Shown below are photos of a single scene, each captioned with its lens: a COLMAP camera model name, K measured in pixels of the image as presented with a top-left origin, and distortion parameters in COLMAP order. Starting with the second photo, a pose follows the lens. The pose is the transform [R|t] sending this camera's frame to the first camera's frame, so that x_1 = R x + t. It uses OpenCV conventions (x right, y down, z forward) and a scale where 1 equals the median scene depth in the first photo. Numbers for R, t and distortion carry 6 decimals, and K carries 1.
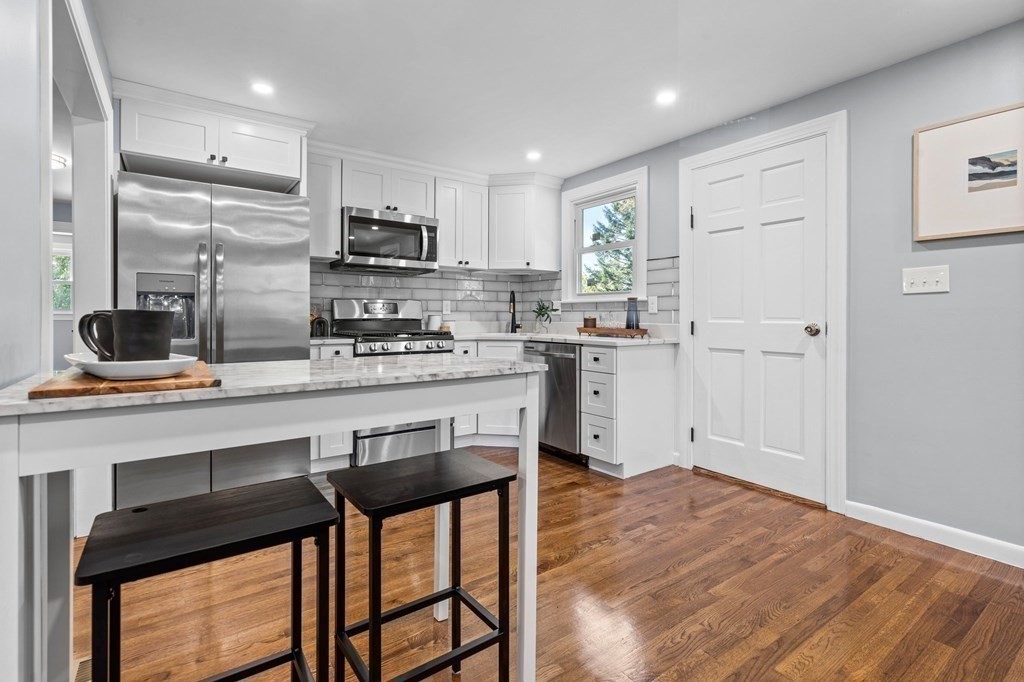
lens RADIAL K [[477.0, 0, 510.4], [0, 477.0, 317.7], [0, 0, 1]] dist [-0.000105, 0.000329]
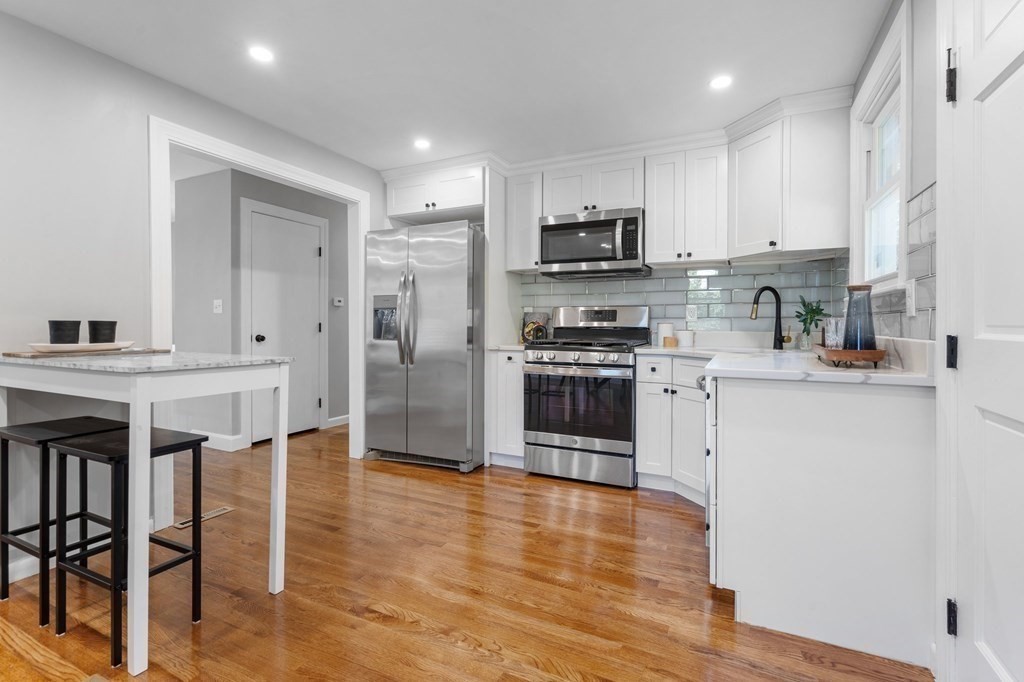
lens RADIAL K [[473.8, 0, 508.9], [0, 473.8, 327.9], [0, 0, 1]] dist [0.001533, 0.000562]
pose [[0.473061, 0.005479, -0.881012, 0.519233], [-0.002489, 0.999985, 0.004883, 0.000132], [0.881026, -0.000117, 0.473068, 0.451768]]
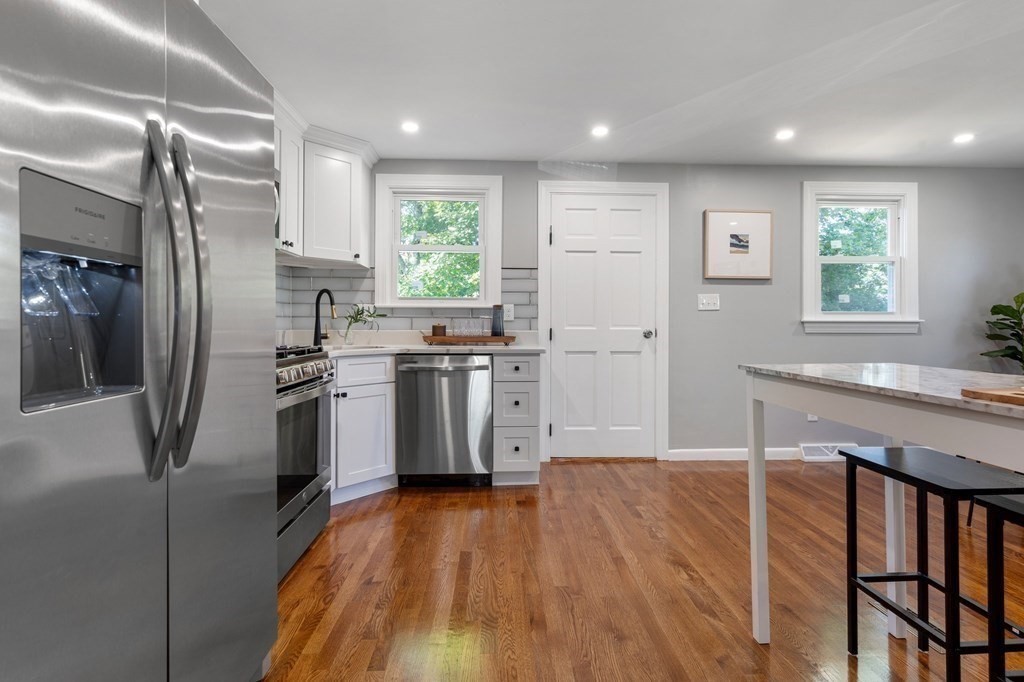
lens RADIAL K [[496.7, 0, 511.8], [0, 496.7, 317.4], [0, 0, 1]] dist [0.001752, 0.000328]
pose [[0.542686, 0.009800, 0.839879, -0.602828], [-0.001130, 0.999940, -0.010937, -0.004490], [-0.839935, 0.004986, 0.542664, 0.414641]]
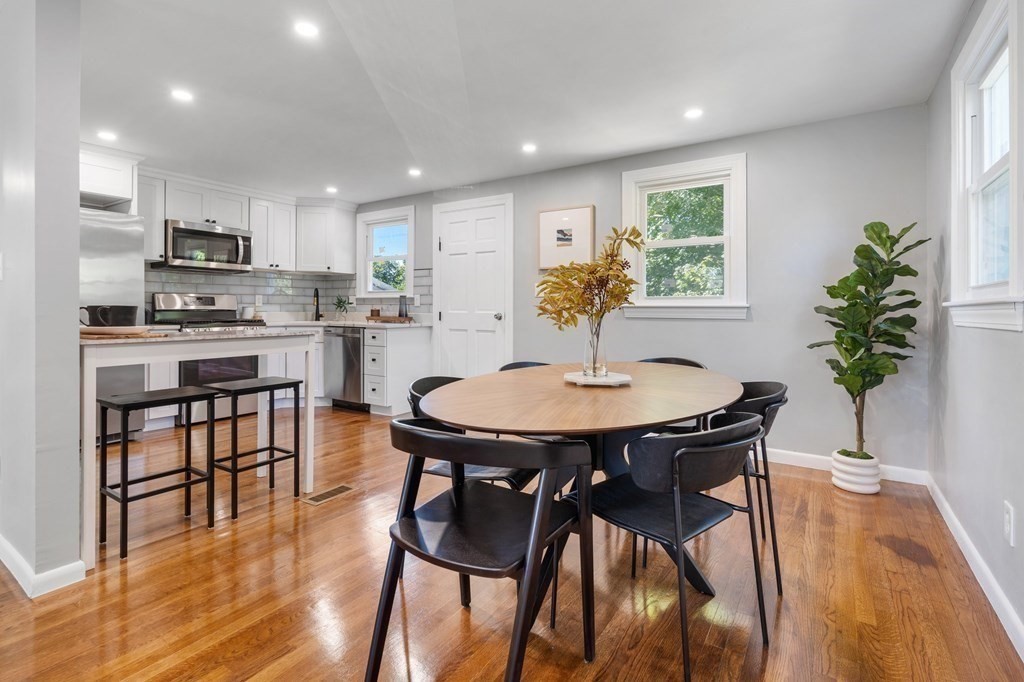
lens RADIAL K [[476.3, 0, 509.0], [0, 476.3, 309.2], [0, 0, 1]] dist [-0.001008, 0.000207]
pose [[0.934313, 0.002596, 0.356444, 0.039982], [-0.002825, 0.999996, 0.000122, -0.001075], [-0.356442, -0.001121, 0.934317, -0.475864]]
